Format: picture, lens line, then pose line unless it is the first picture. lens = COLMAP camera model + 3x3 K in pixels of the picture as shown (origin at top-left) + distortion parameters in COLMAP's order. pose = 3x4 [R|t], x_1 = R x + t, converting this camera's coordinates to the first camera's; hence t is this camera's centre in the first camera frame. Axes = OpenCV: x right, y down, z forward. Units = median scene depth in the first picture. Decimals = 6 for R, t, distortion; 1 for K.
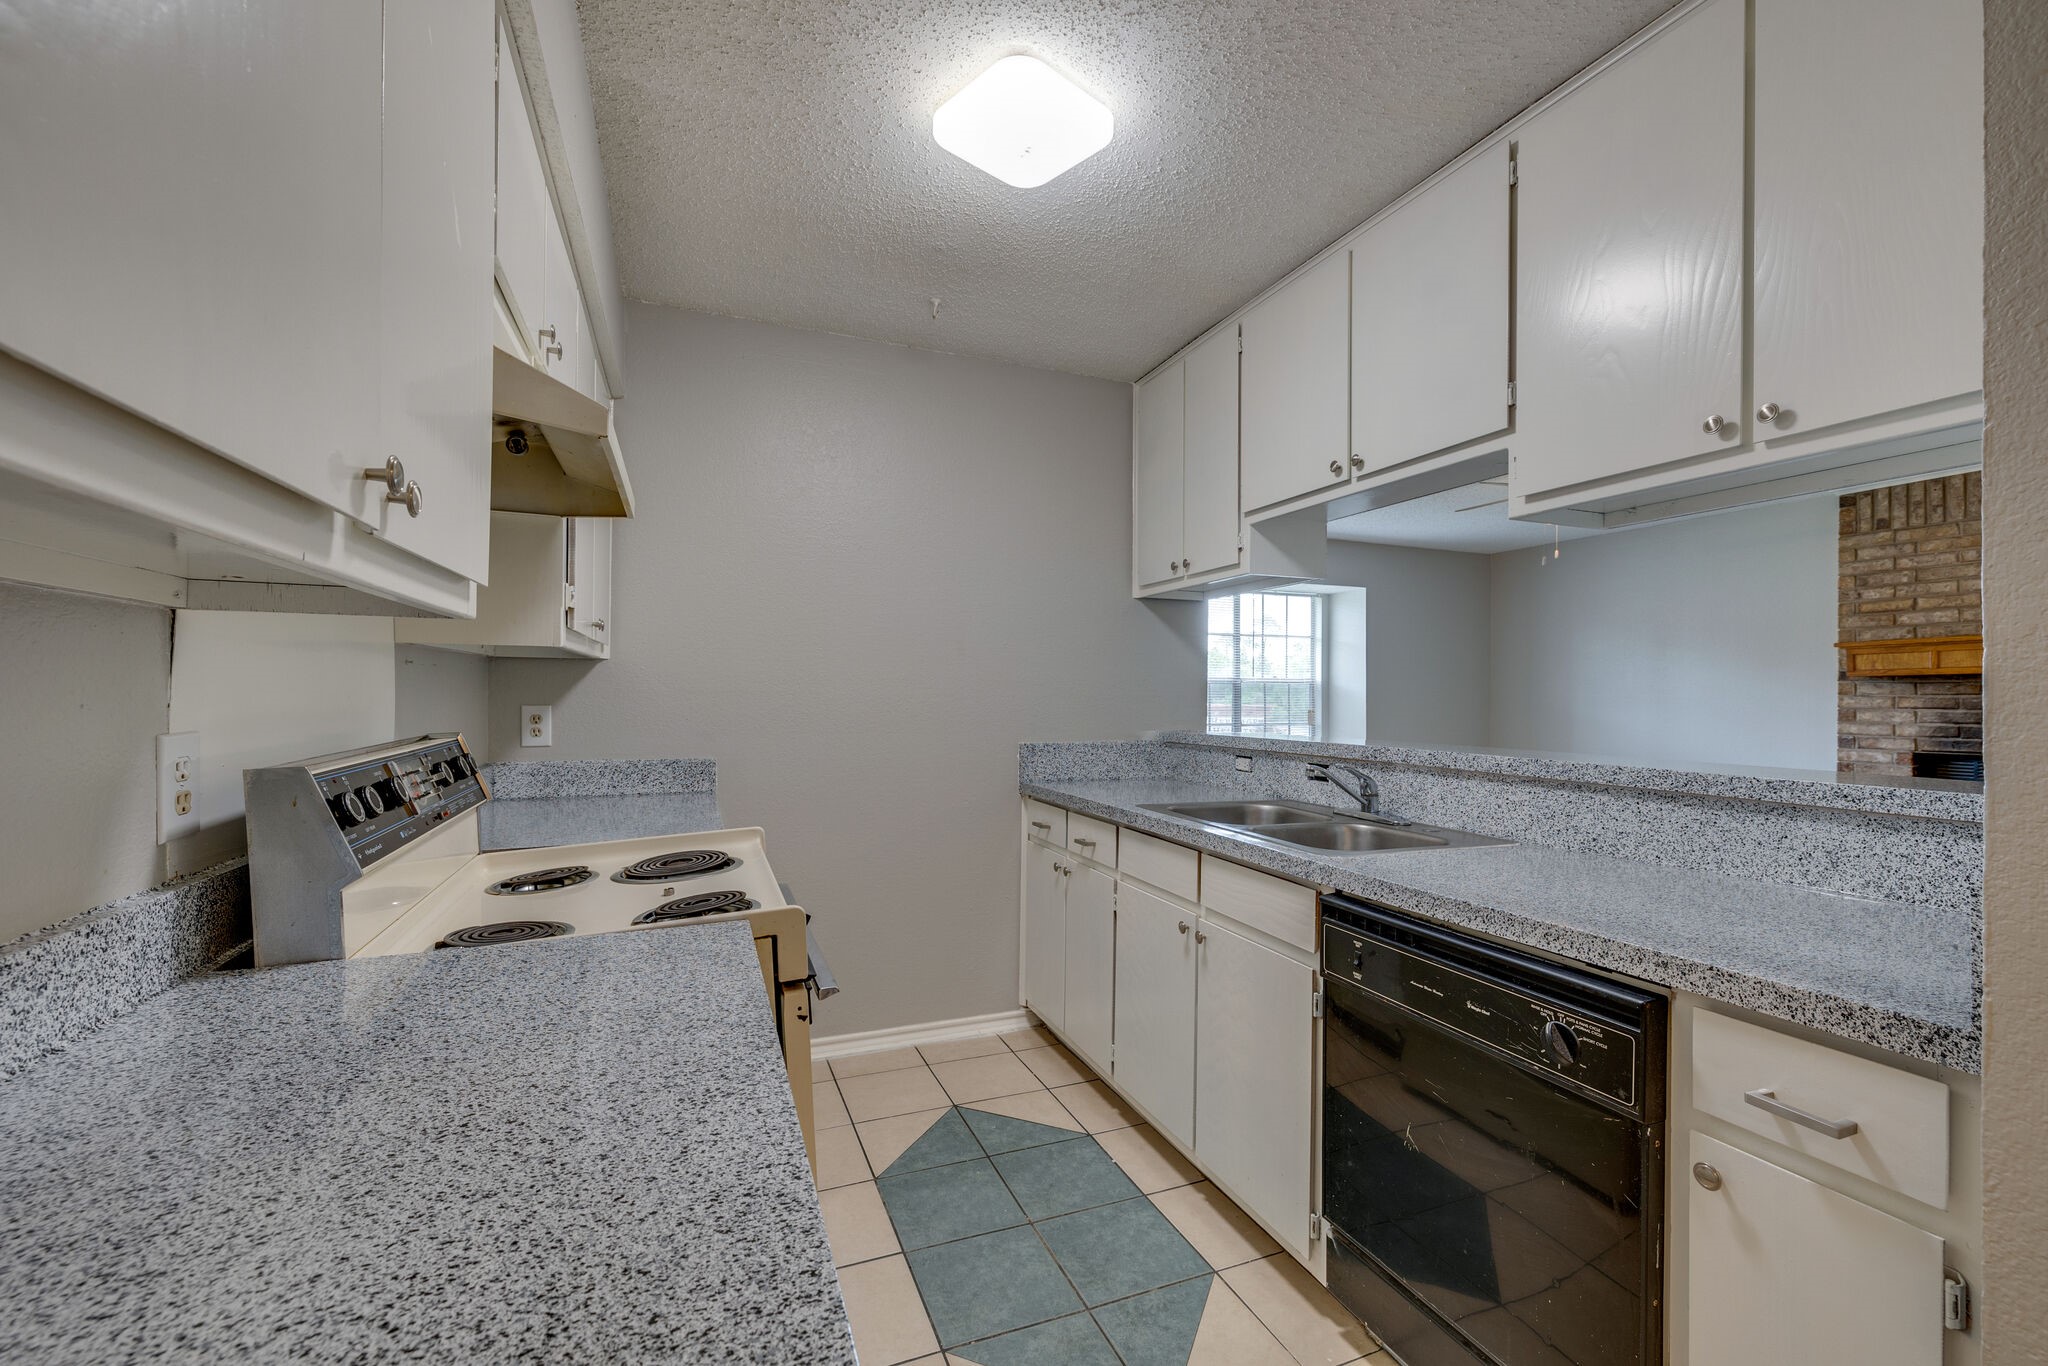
lens RADIAL K [[858.9, 0, 1034.6], [0, 858.9, 696.5], [0, 0, 1]] dist [-0.001889, 0.000946]
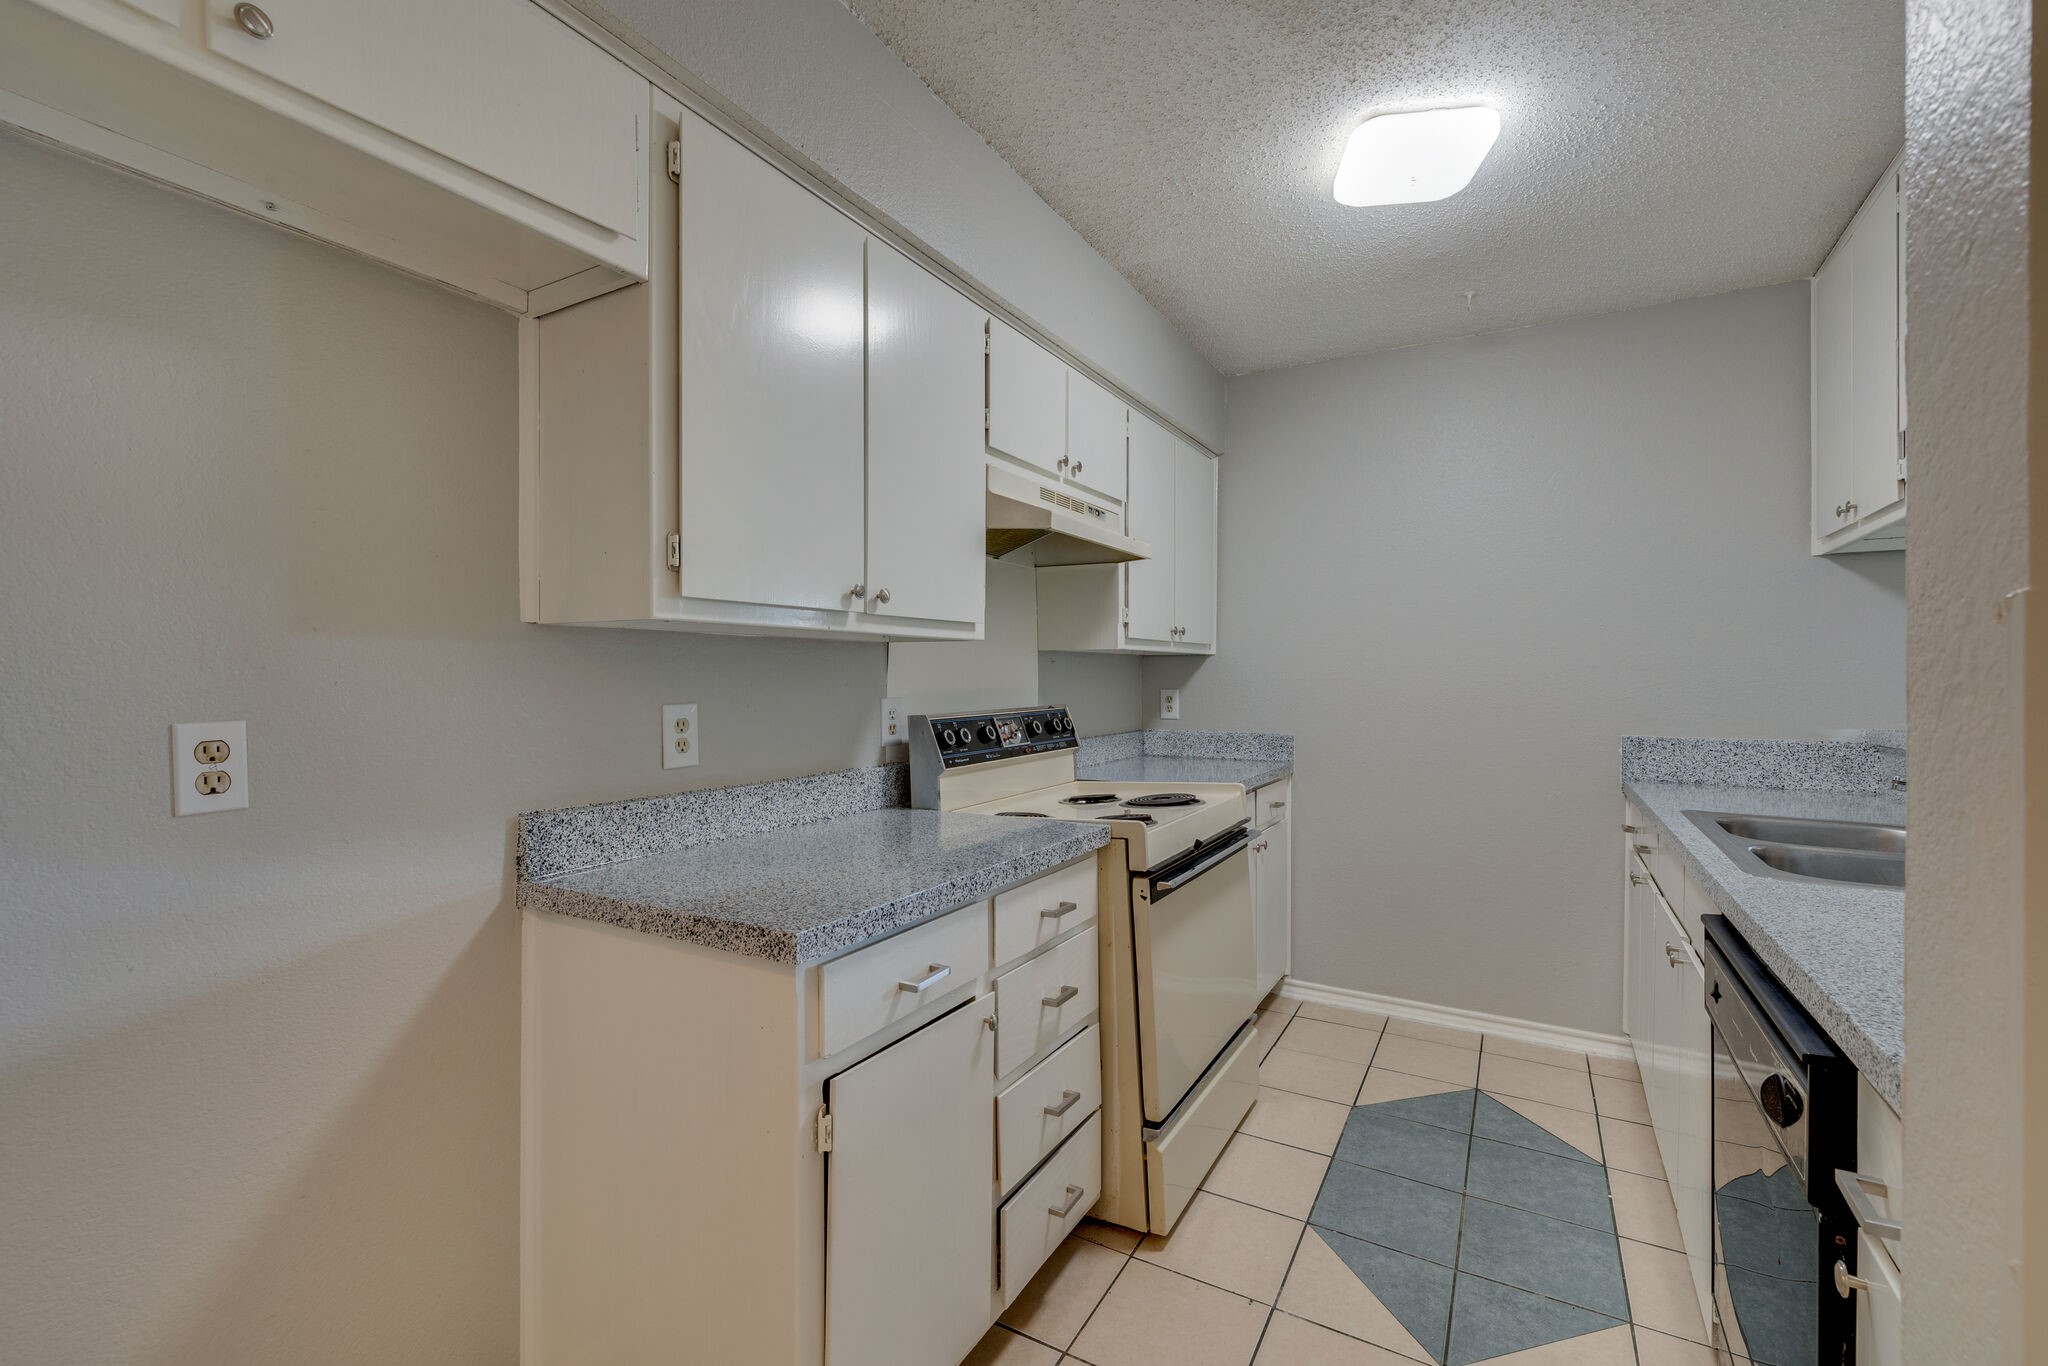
lens RADIAL K [[858.9, 0, 1032.0], [0, 858.9, 683.5], [0, 0, 1]] dist [-0.001889, 0.000946]
pose [[0.617347, -0.000043, -0.786691, 0.284532], [-0.001636, 0.999998, -0.001339, 0.002241], [0.786689, 0.002114, 0.617346, -0.025384]]
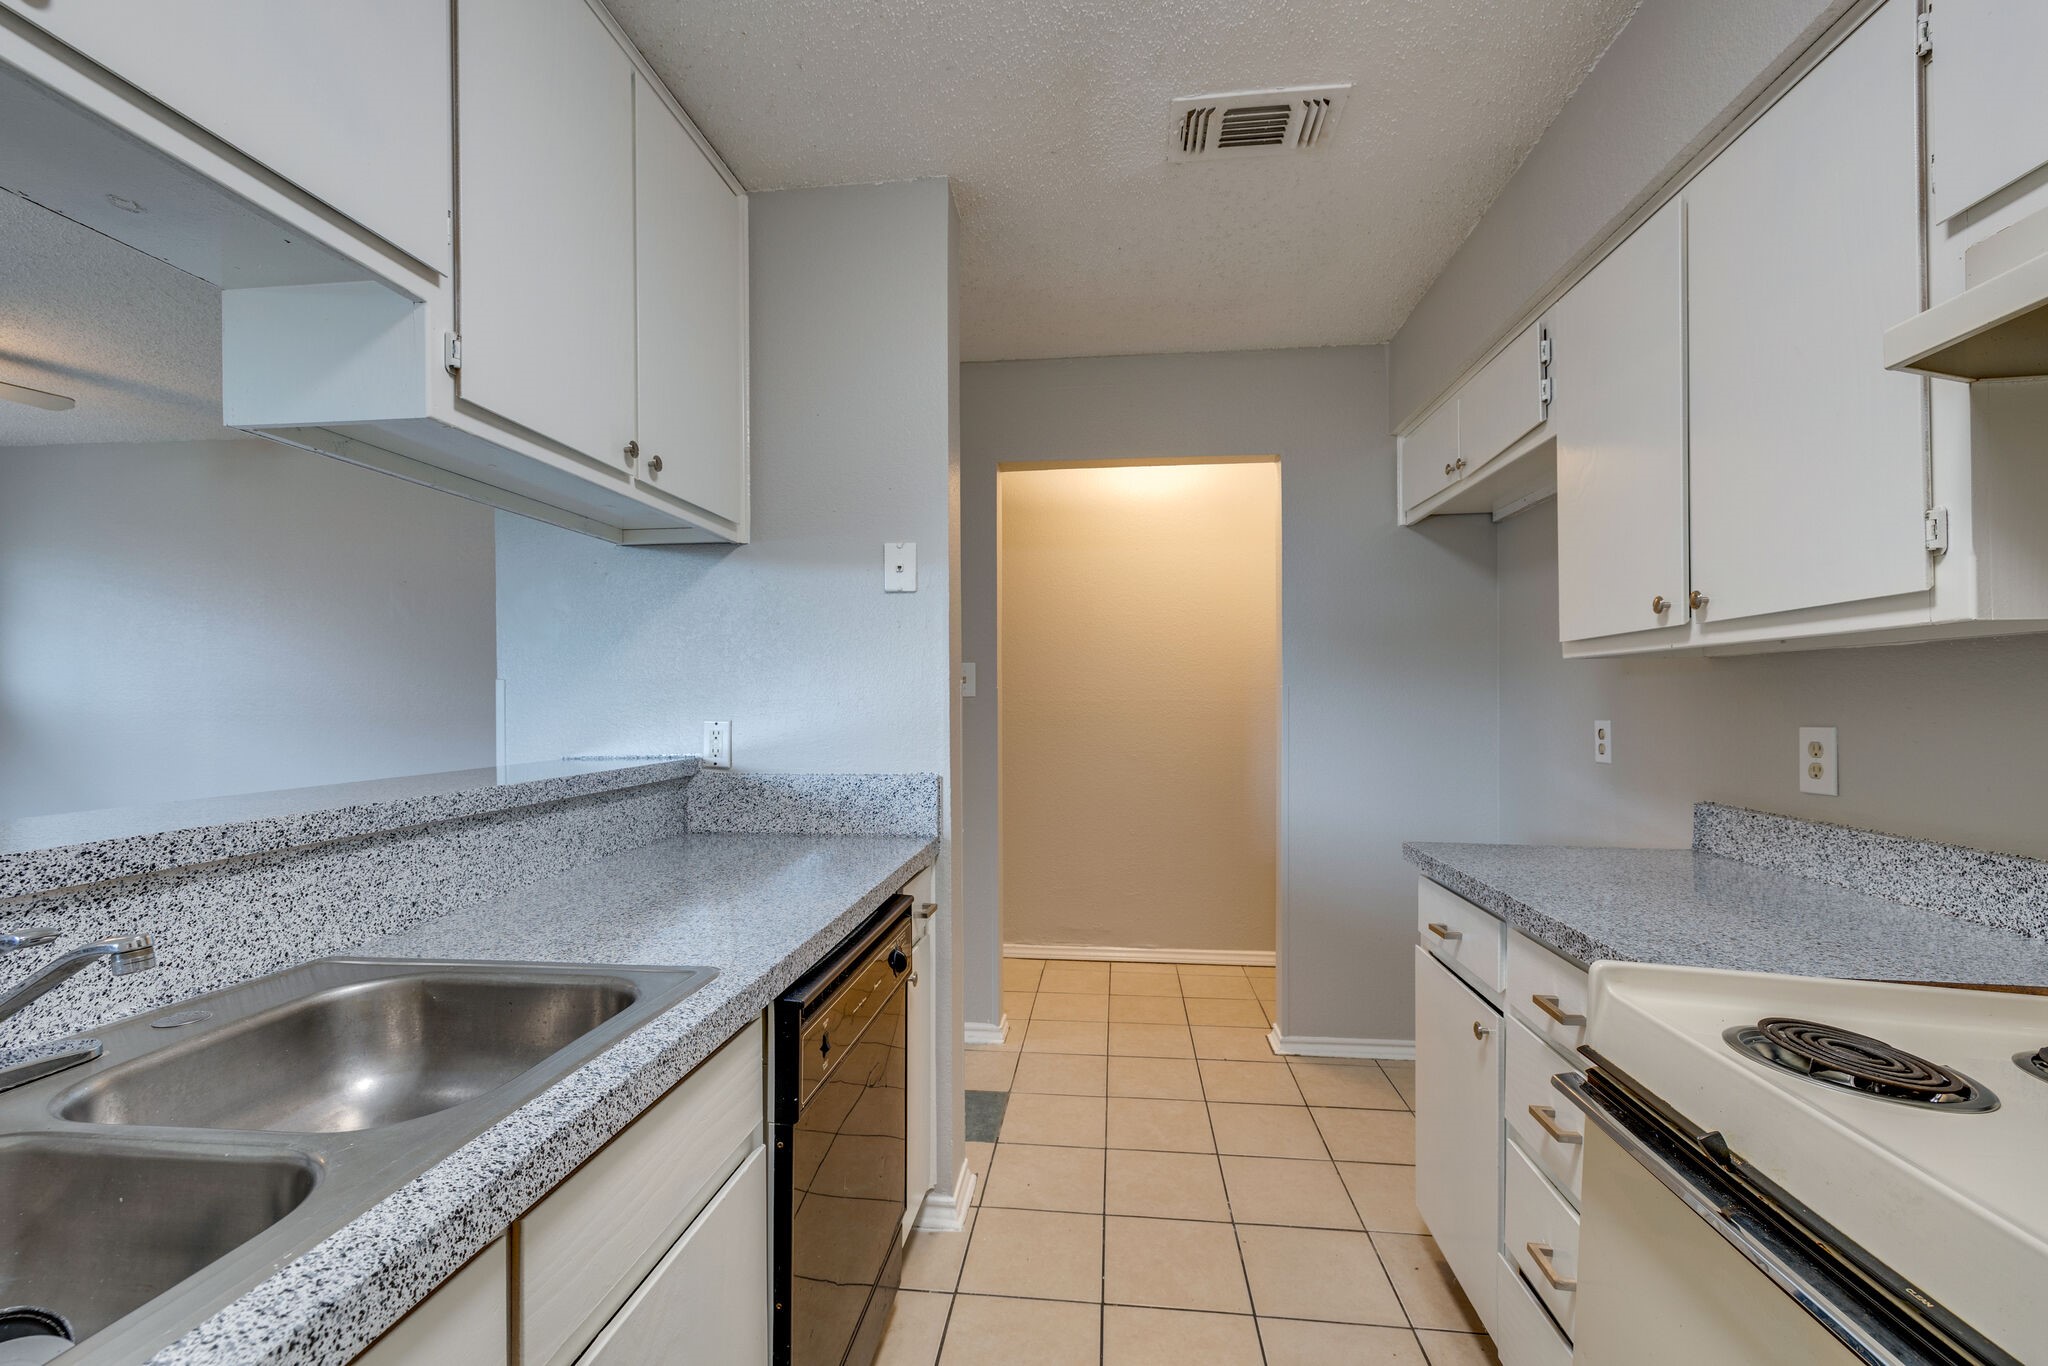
lens RADIAL K [[858.9, 0, 1024.2], [0, 858.9, 690.0], [0, 0, 1]] dist [-0.001889, 0.000946]
pose [[-0.881844, 0.001232, 0.471540, -0.066748], [-0.000563, 0.999993, -0.003664, -0.004092], [-0.471542, -0.003496, -0.881837, 0.725916]]
